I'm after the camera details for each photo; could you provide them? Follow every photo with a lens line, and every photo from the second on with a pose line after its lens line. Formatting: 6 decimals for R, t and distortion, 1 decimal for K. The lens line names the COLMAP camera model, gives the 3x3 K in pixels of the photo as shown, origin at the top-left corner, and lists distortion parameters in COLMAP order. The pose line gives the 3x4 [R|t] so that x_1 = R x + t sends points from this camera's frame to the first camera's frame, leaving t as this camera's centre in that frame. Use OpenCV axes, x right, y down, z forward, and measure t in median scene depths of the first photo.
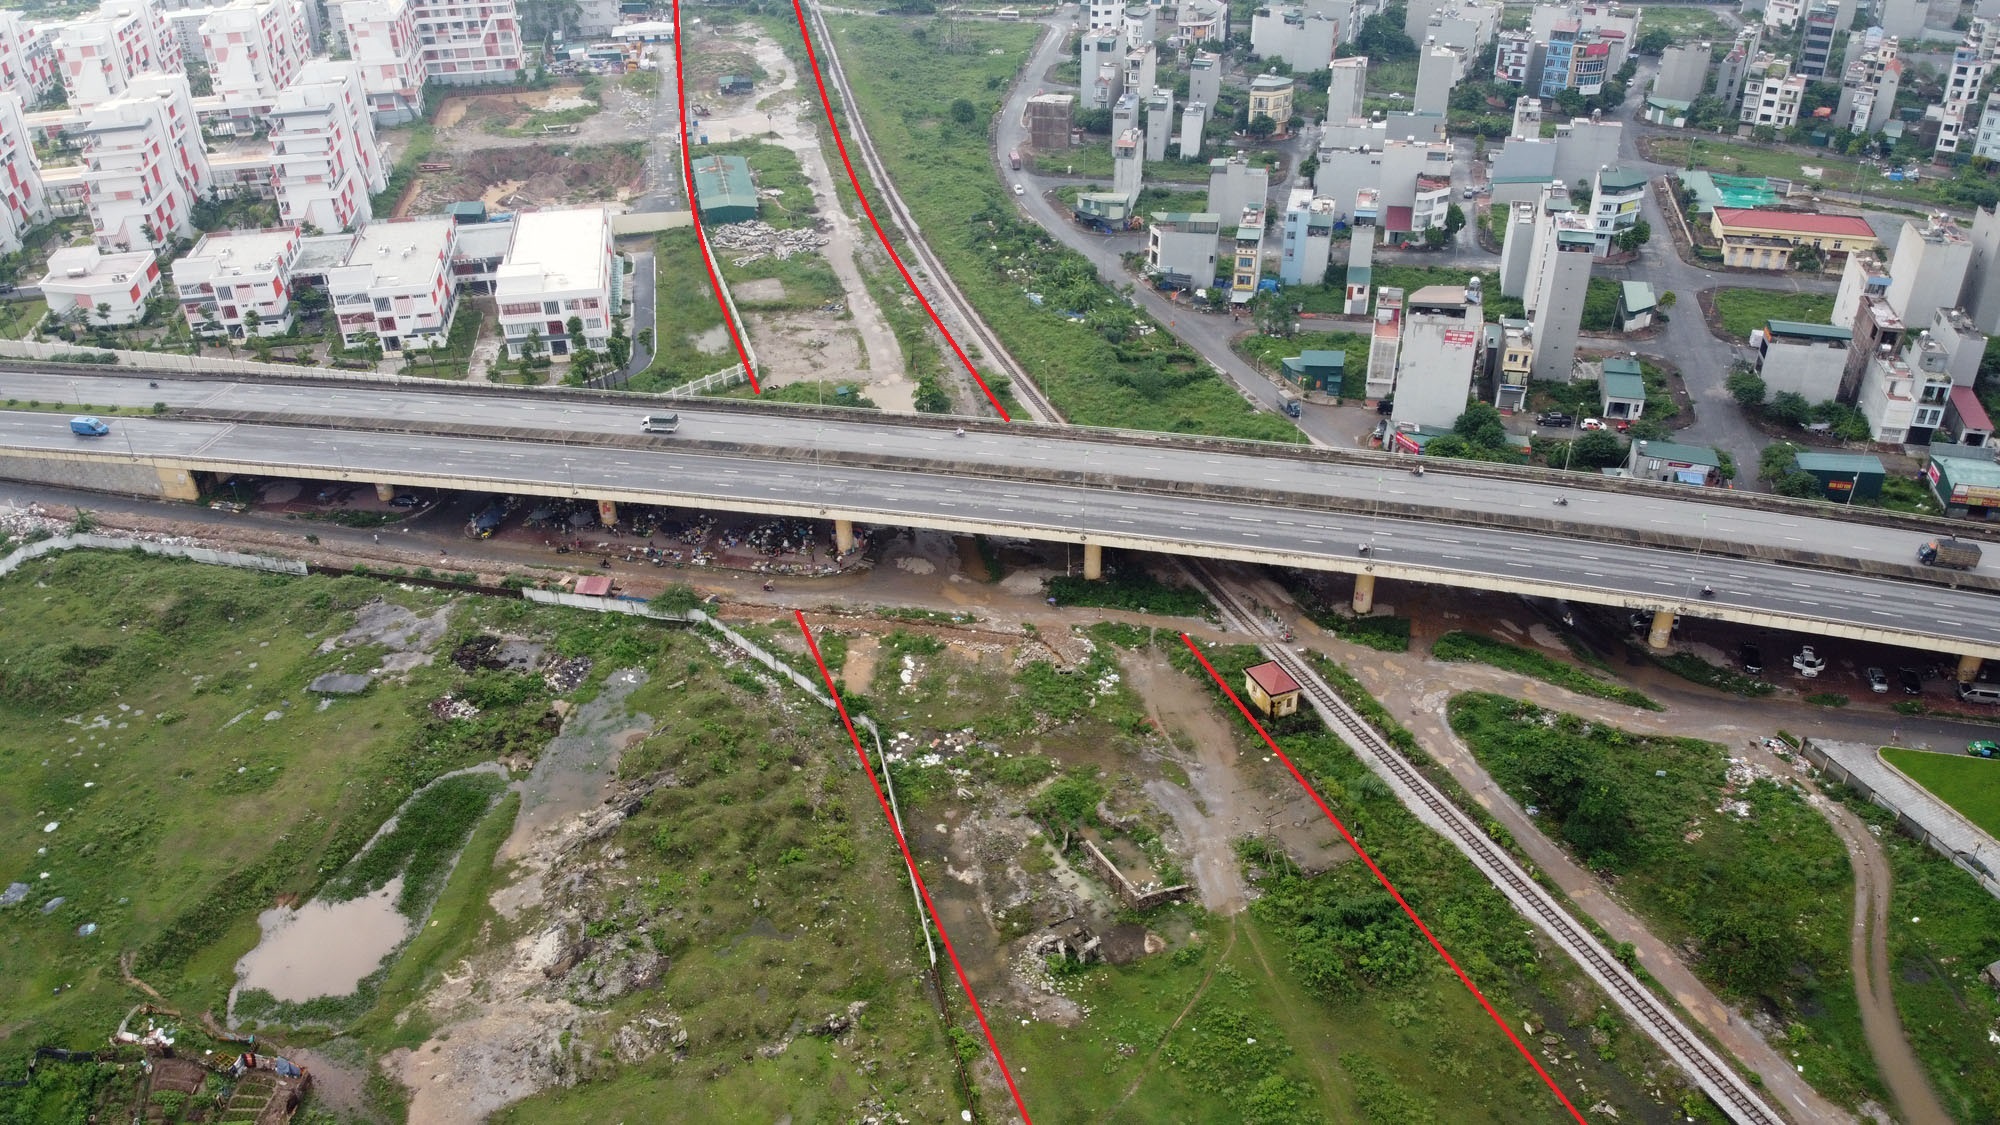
lens RADIAL K [[1457.9, 0, 1008.9], [0, 1457.9, 572.0], [0, 0, 1]] dist [0.057583, -0.160956]
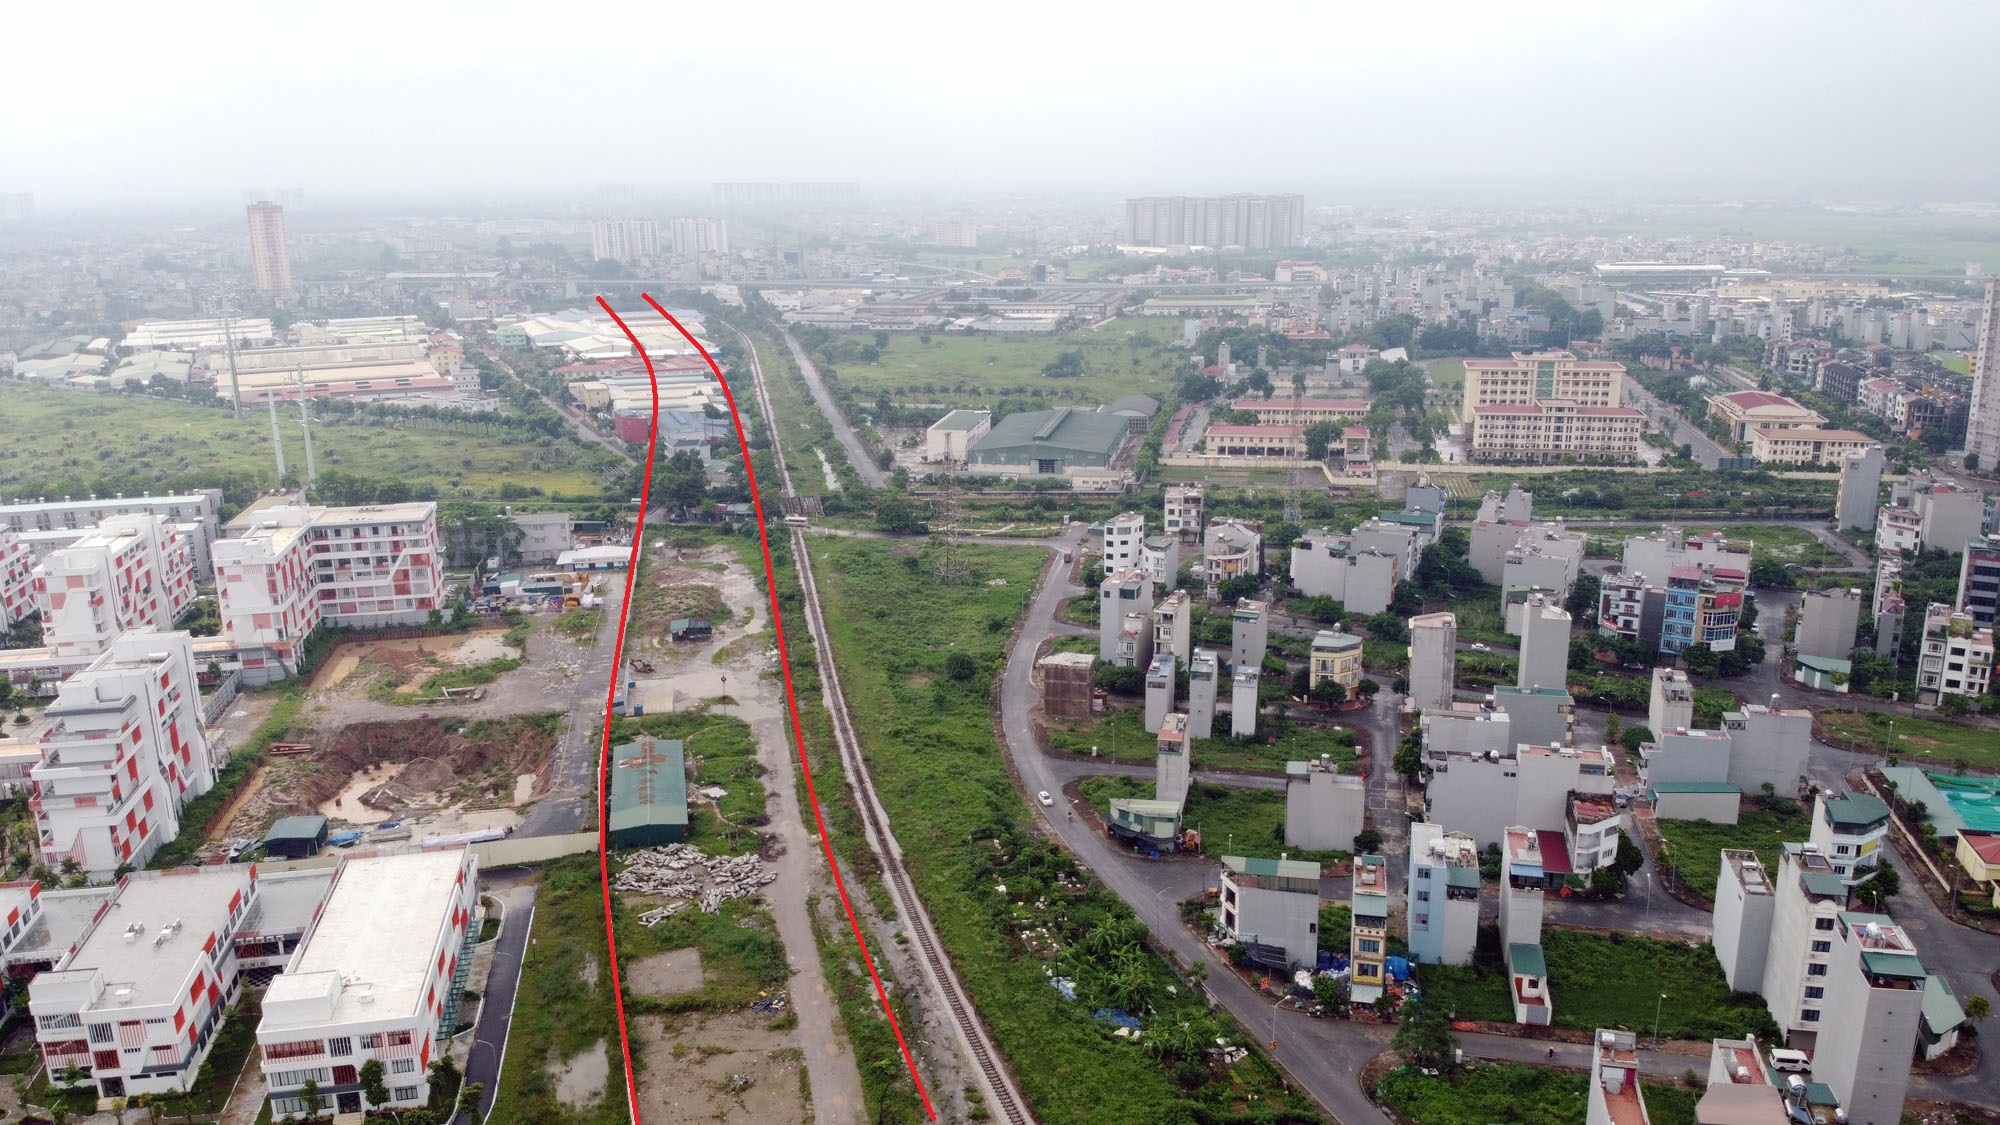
lens RADIAL K [[1439.2, 0, 1023.4], [0, 1439.2, 567.4], [0, 0, 1]] dist [0.125126, -0.283193]
pose [[0.999859, -0.002597, 0.016575, -0.009625], [0.007362, 0.955661, -0.294378, -0.138874], [-0.015076, 0.294458, 0.955545, 0.219419]]
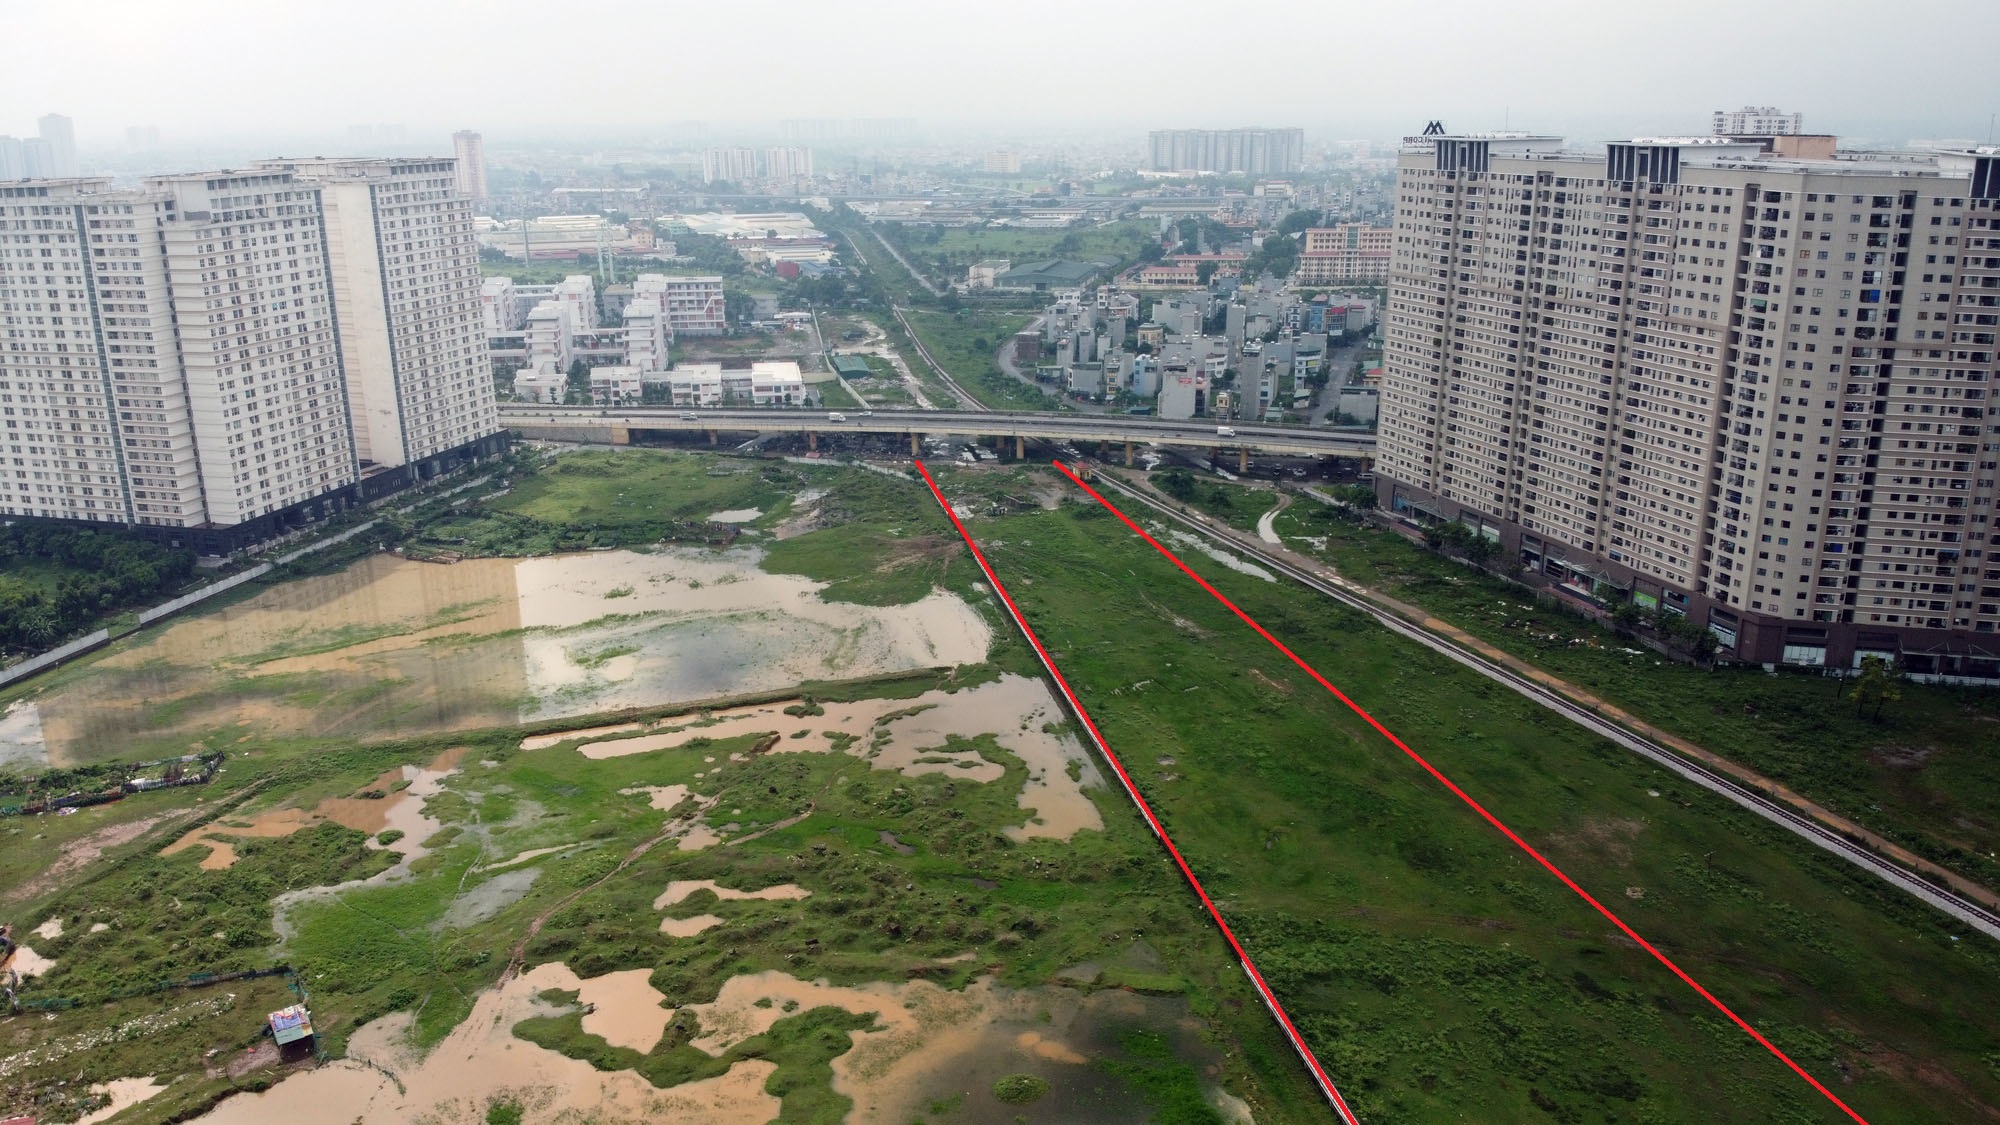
lens RADIAL K [[1475.8, 0, 1019.3], [0, 1475.8, 574.4], [0, 0, 1]] dist [0.065469, -0.174782]
pose [[0.999711, 0.009887, -0.021934, 0.062246], [-0.015183, 0.966464, -0.256354, 0.449369], [0.018664, 0.256613, 0.966334, -0.716089]]
